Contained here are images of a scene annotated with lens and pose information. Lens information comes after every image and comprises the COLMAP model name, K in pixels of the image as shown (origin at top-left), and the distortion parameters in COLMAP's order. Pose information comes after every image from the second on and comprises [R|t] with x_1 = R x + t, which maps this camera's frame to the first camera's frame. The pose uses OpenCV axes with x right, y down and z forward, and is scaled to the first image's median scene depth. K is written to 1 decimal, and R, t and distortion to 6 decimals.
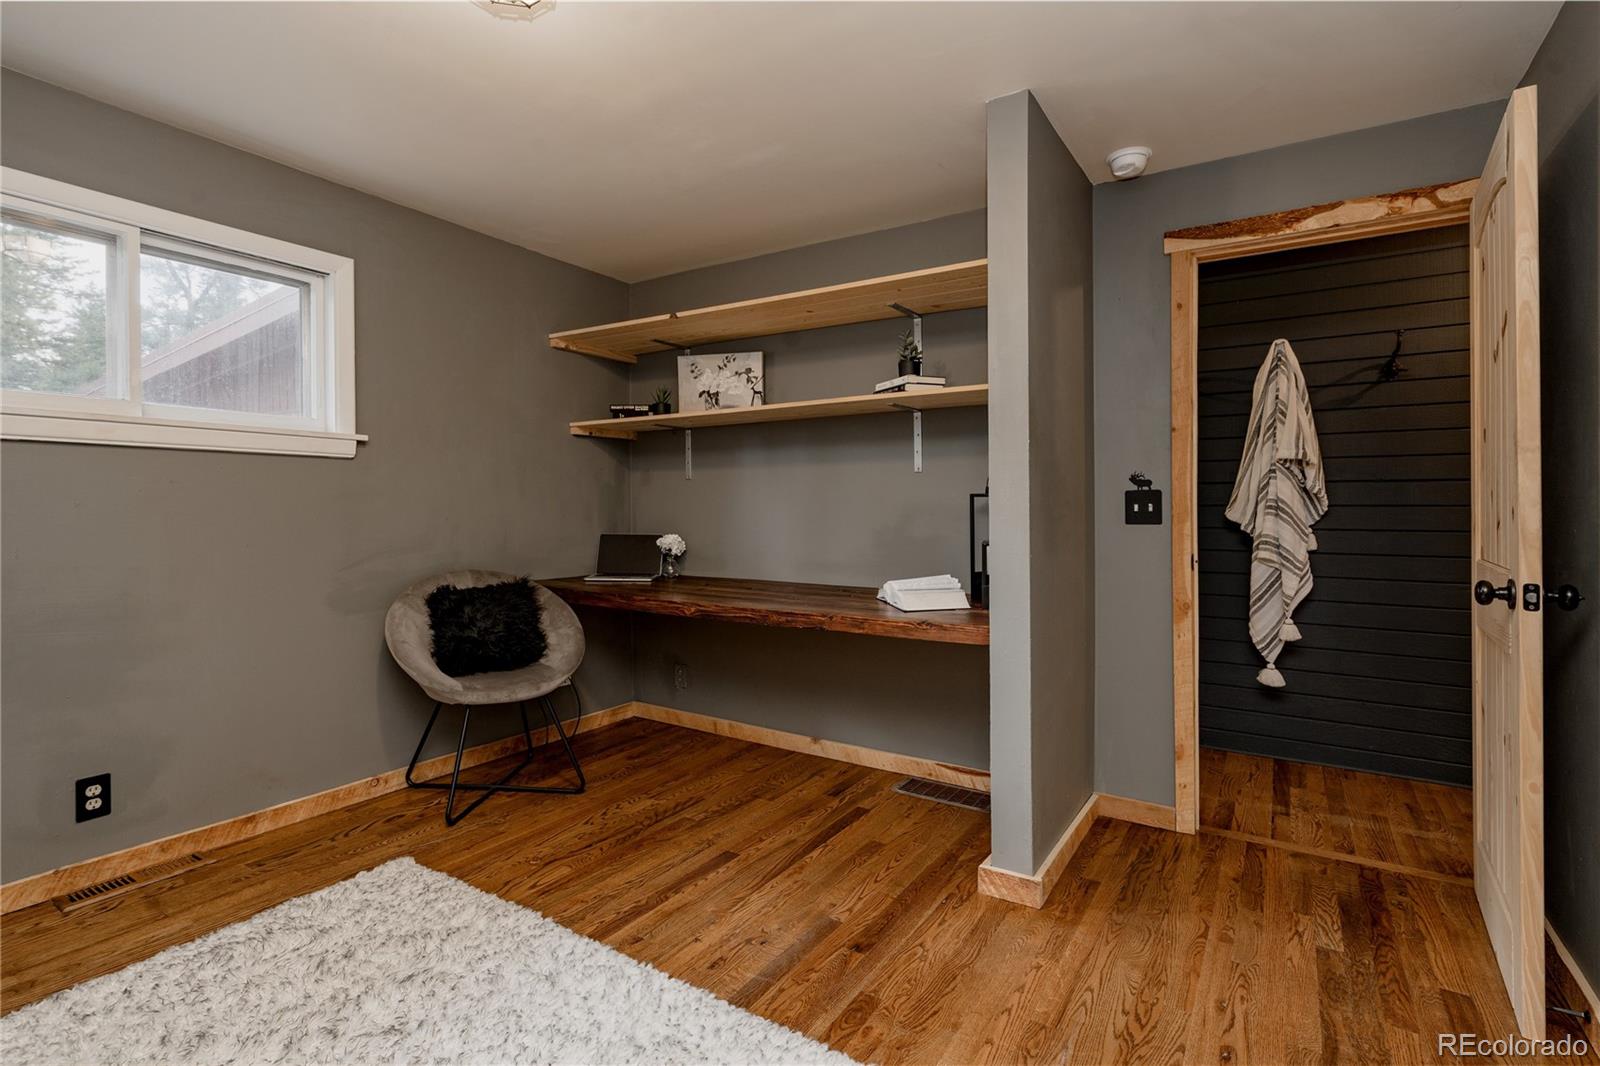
lens RADIAL K [[757.0, 0, 801.2], [0, 757.0, 518.0], [0, 0, 1]] dist [-0.002754, 0.000730]
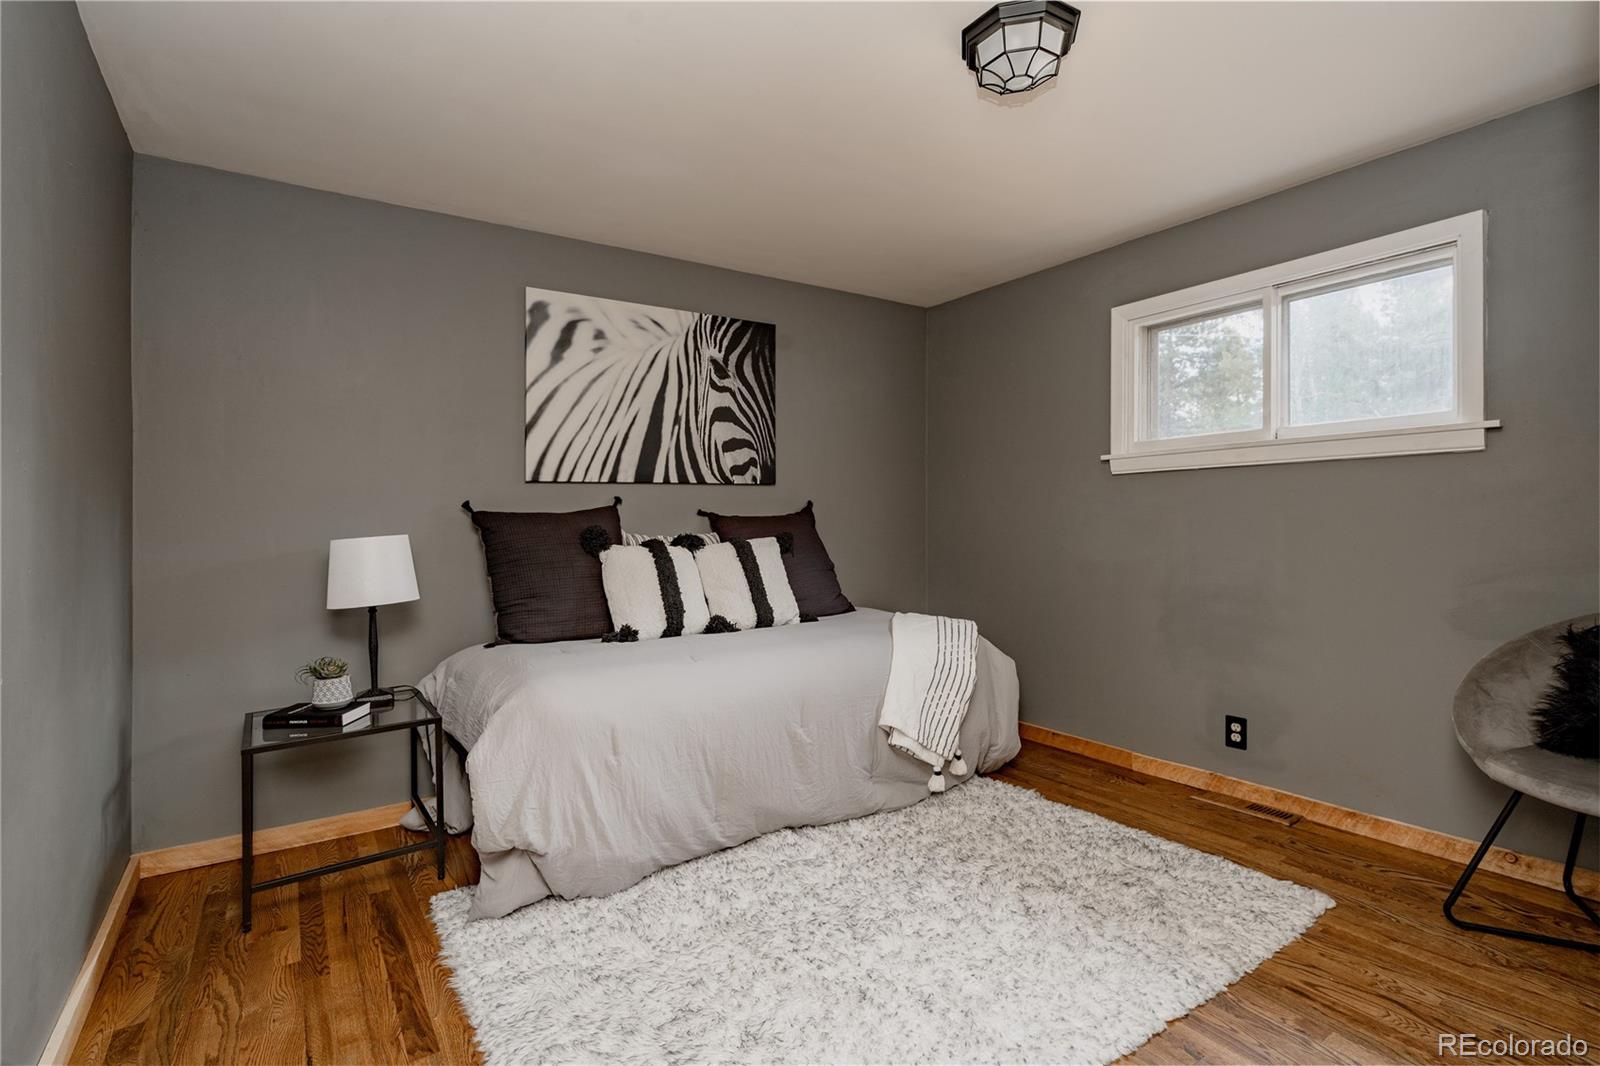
lens RADIAL K [[757.0, 0, 792.5], [0, 757.0, 528.3], [0, 0, 1]] dist [-0.002754, 0.000730]
pose [[-0.401376, 0.008797, -0.915871, 0.584882], [-0.001848, 0.999944, 0.010414, -0.001419], [0.915912, 0.005872, -0.401337, 0.807175]]
